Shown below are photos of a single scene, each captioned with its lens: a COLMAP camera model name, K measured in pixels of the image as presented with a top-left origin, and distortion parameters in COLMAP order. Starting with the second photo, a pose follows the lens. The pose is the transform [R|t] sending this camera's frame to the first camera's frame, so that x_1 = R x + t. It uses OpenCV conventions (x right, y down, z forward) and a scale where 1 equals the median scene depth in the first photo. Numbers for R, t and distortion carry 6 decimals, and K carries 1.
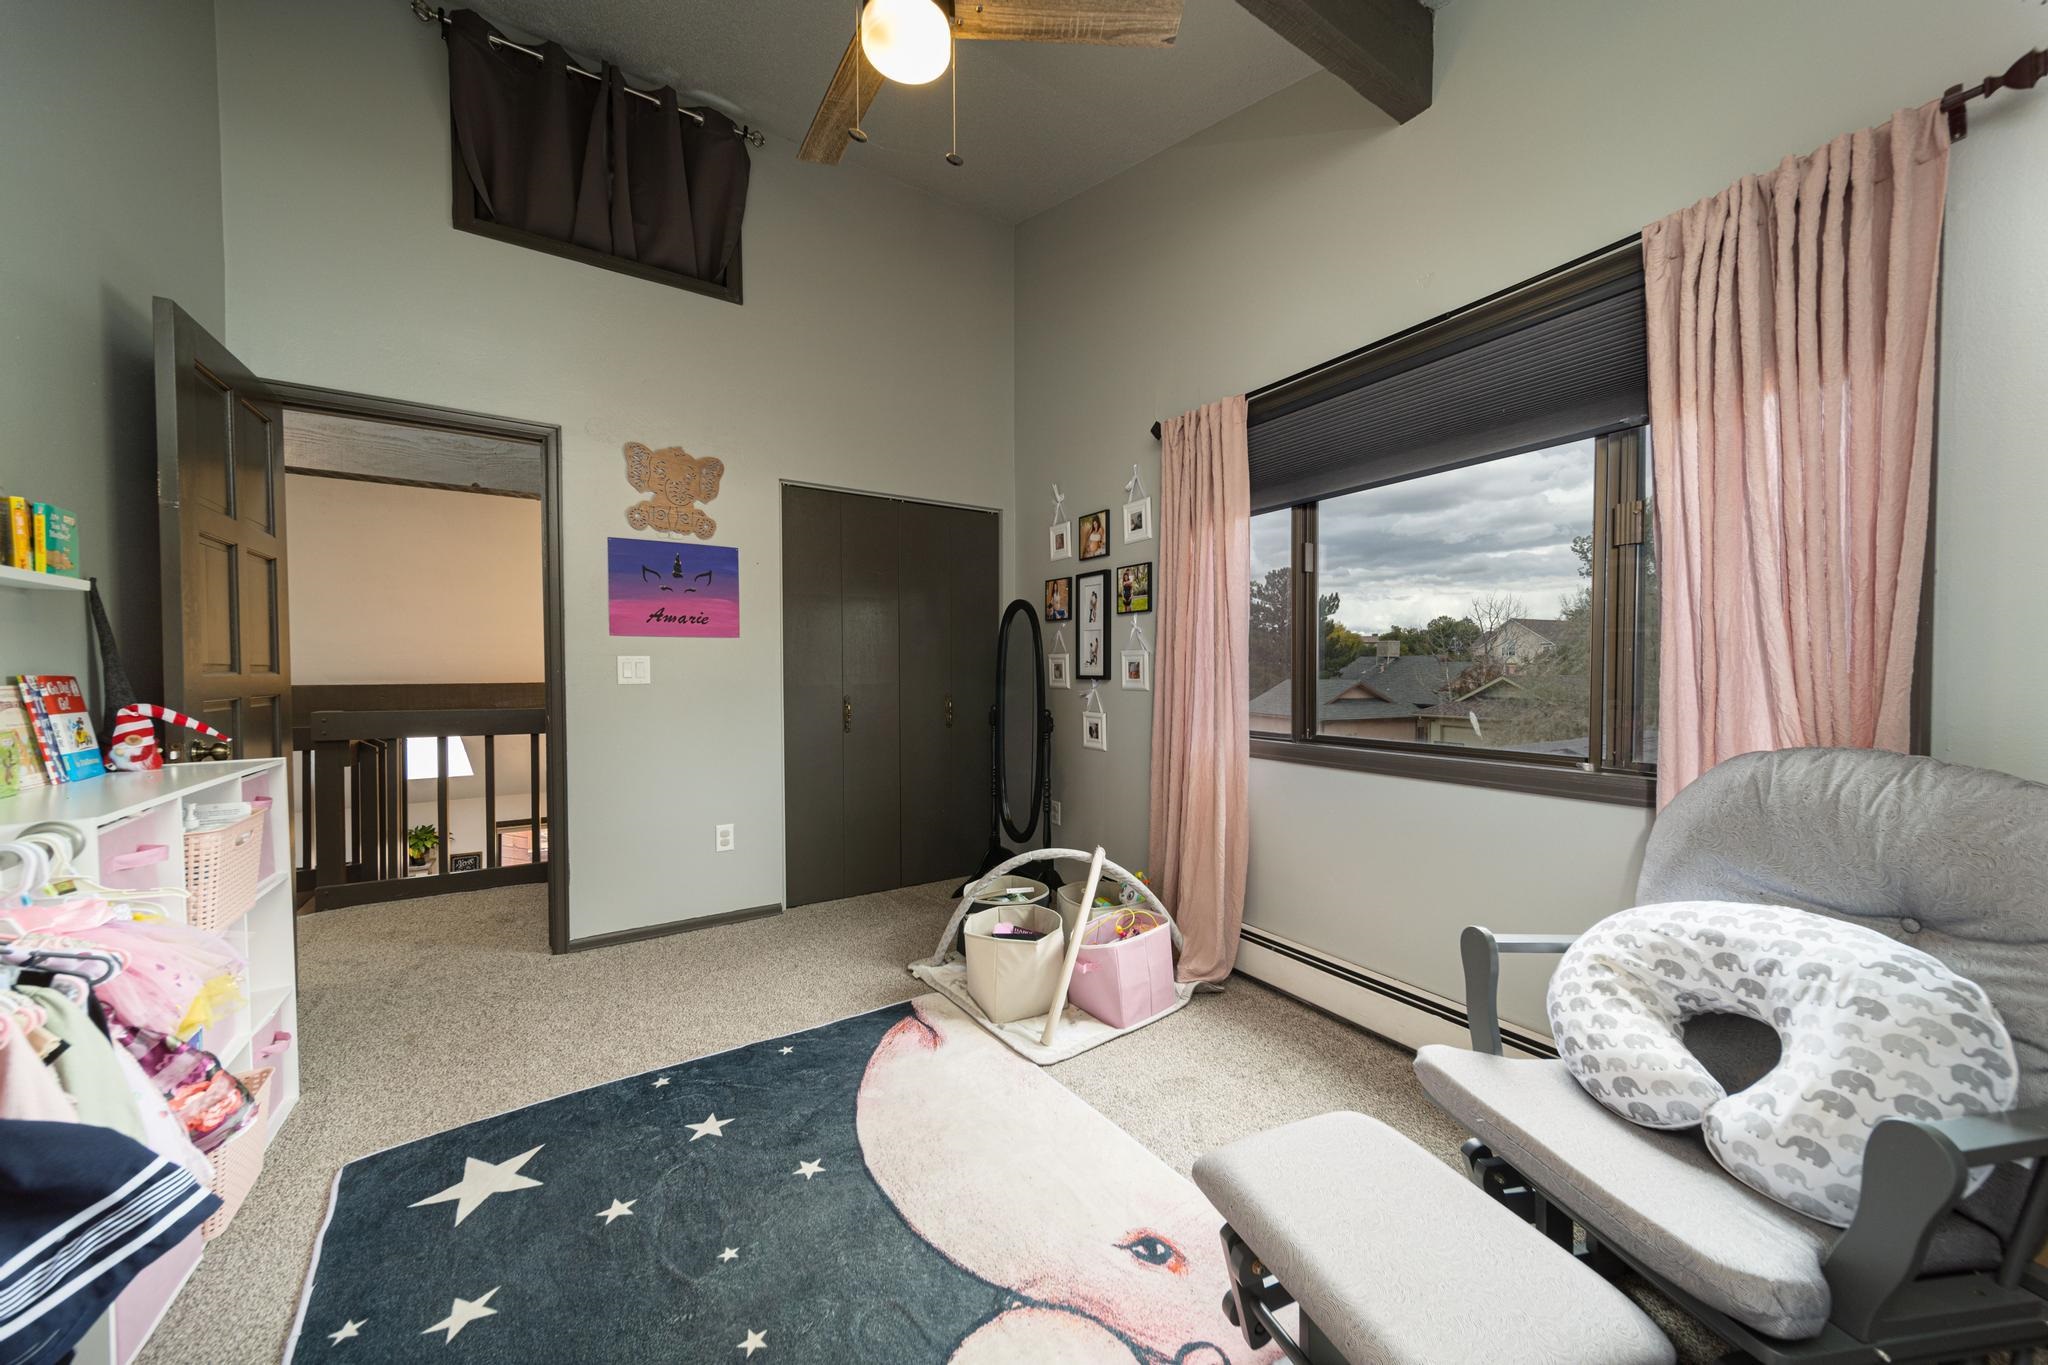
lens RADIAL K [[707.8, 0, 1023.6], [0, 707.8, 683.9], [0, 0, 1]] dist [0.006193, -0.000060]
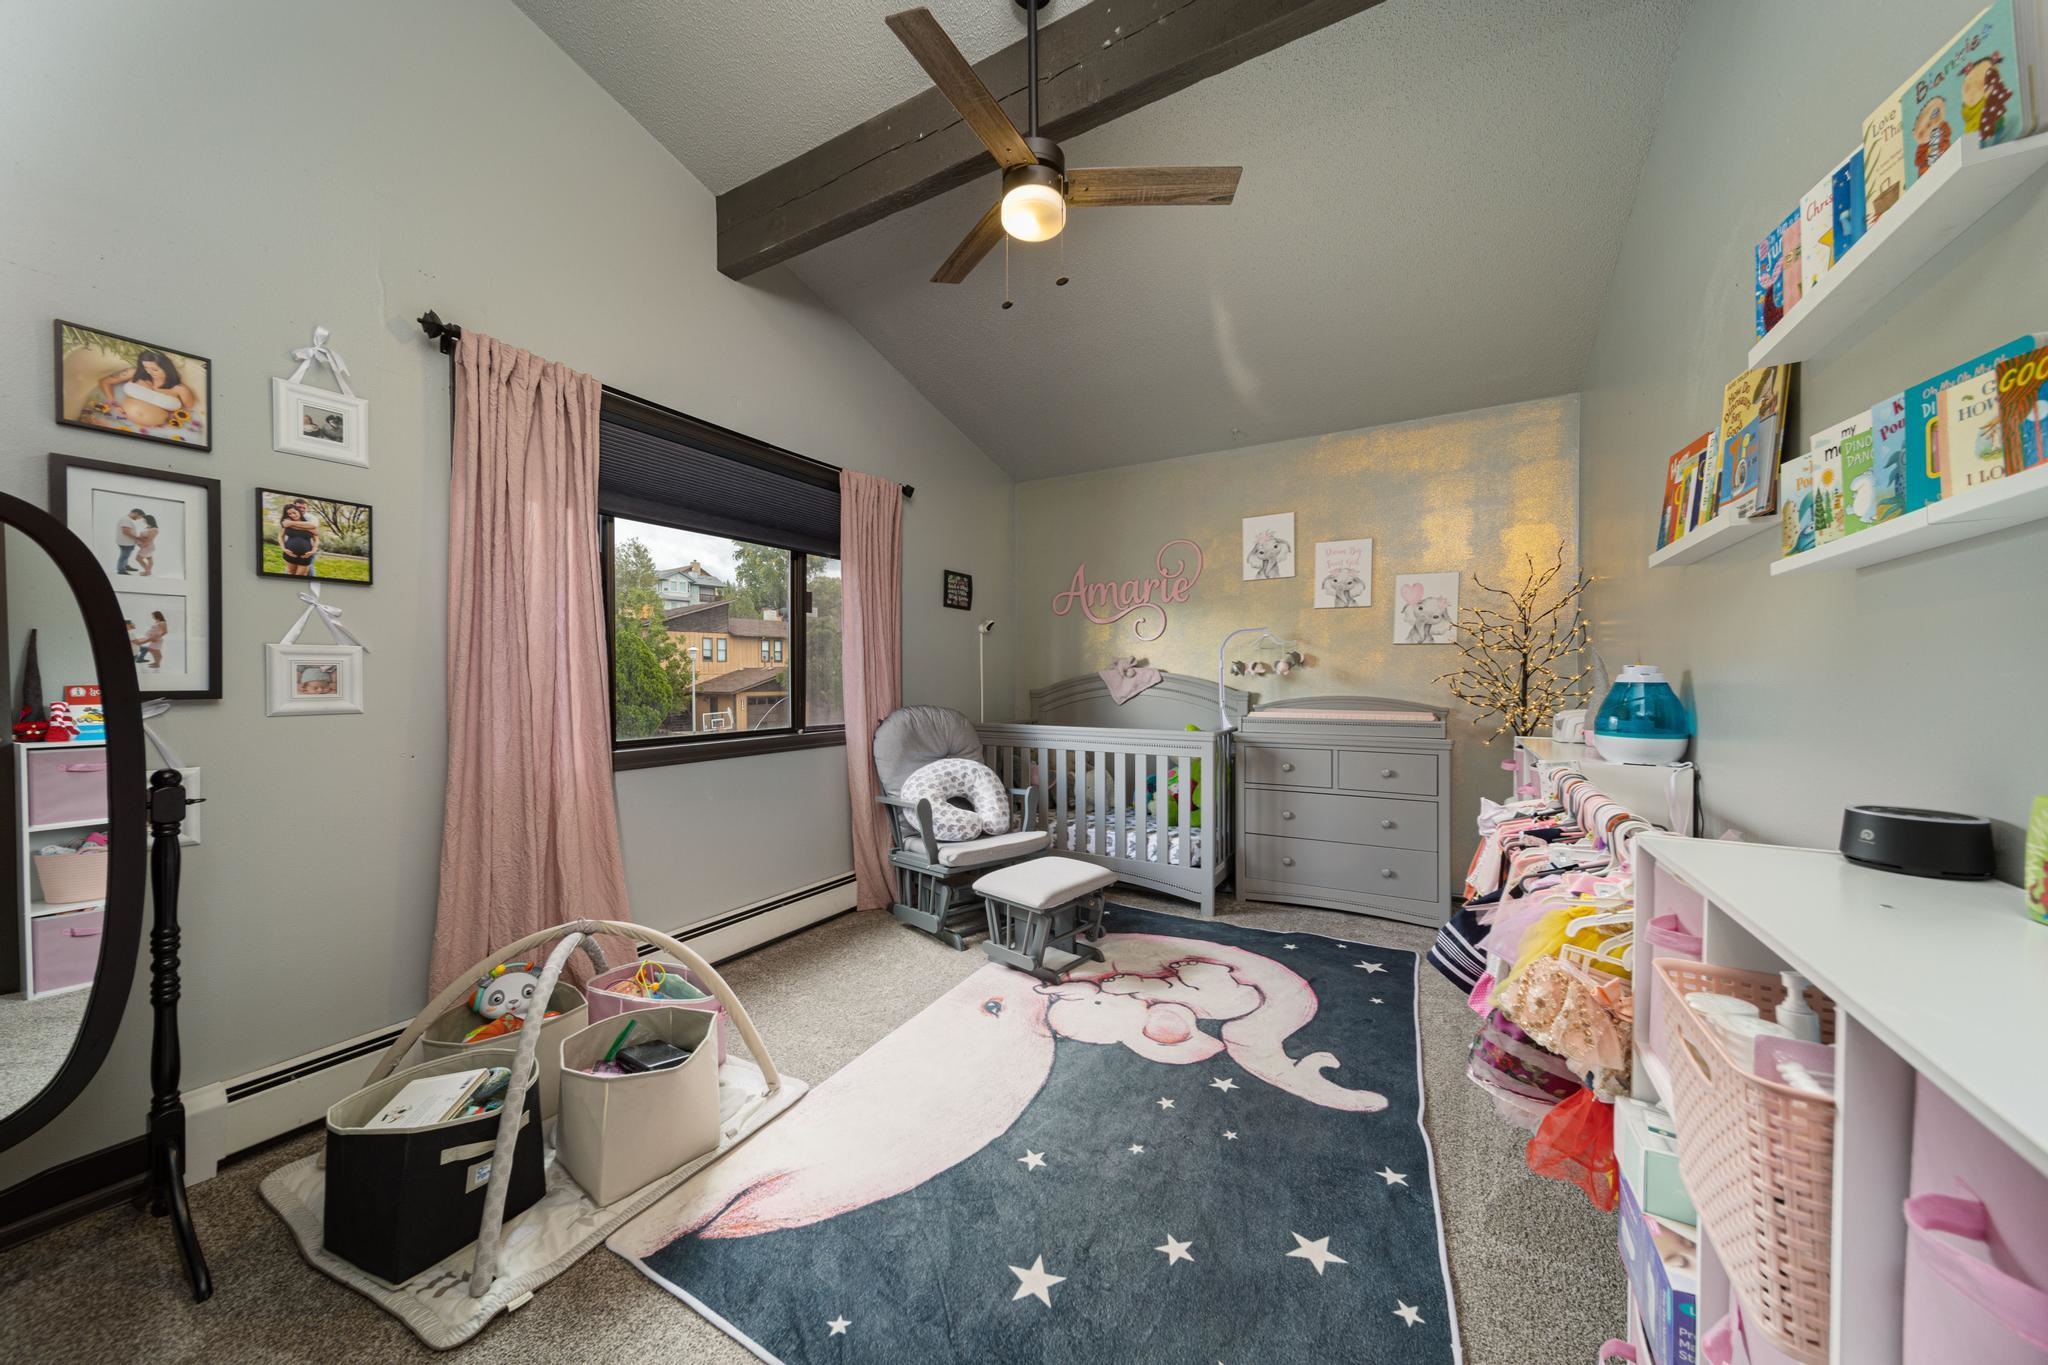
lens RADIAL K [[707.8, 0, 1023.6], [0, 707.8, 683.9], [0, 0, 1]] dist [0.006193, -0.000060]
pose [[-0.455948, -0.005705, 0.889988, -0.622901], [0.019830, 0.999666, 0.016567, -0.014223], [-0.889786, 0.025202, -0.455682, 0.754492]]
